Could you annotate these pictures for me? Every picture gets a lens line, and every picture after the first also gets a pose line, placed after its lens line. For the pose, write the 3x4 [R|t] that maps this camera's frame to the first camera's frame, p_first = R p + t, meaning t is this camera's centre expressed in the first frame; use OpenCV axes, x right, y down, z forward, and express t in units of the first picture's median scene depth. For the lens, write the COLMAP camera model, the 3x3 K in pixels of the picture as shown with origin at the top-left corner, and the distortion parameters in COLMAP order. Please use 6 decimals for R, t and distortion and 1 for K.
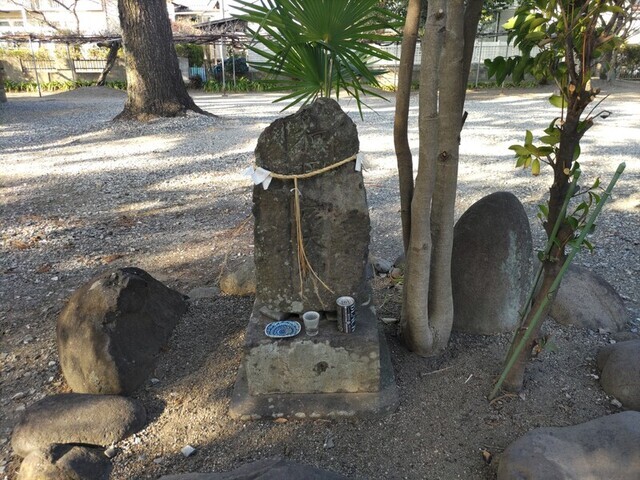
lens RADIAL K [[465.5, 0, 320.0], [0, 465.5, 240.0], [0, 0, 1]] dist [0.001837, 0.000263]
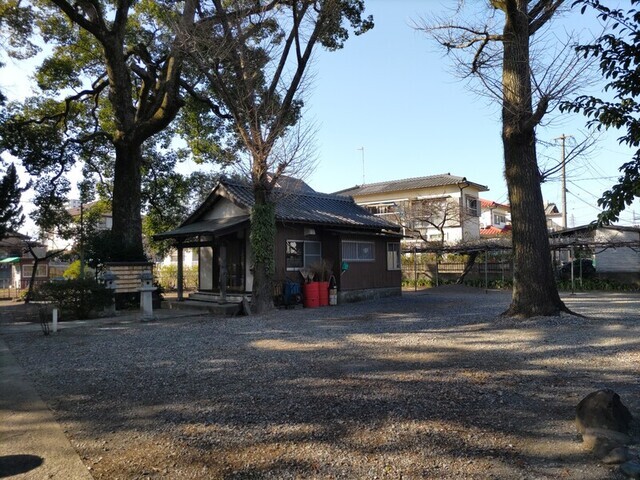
lens RADIAL K [[465.5, 0, 320.0], [0, 465.5, 240.0], [0, 0, 1]] dist [0.001837, 0.000263]
pose [[0.785738, -0.043961, -0.616995, 0.008158], [-0.202222, 0.924405, -0.323392, 0.034666], [0.584570, 0.378872, 0.717450, -0.143145]]
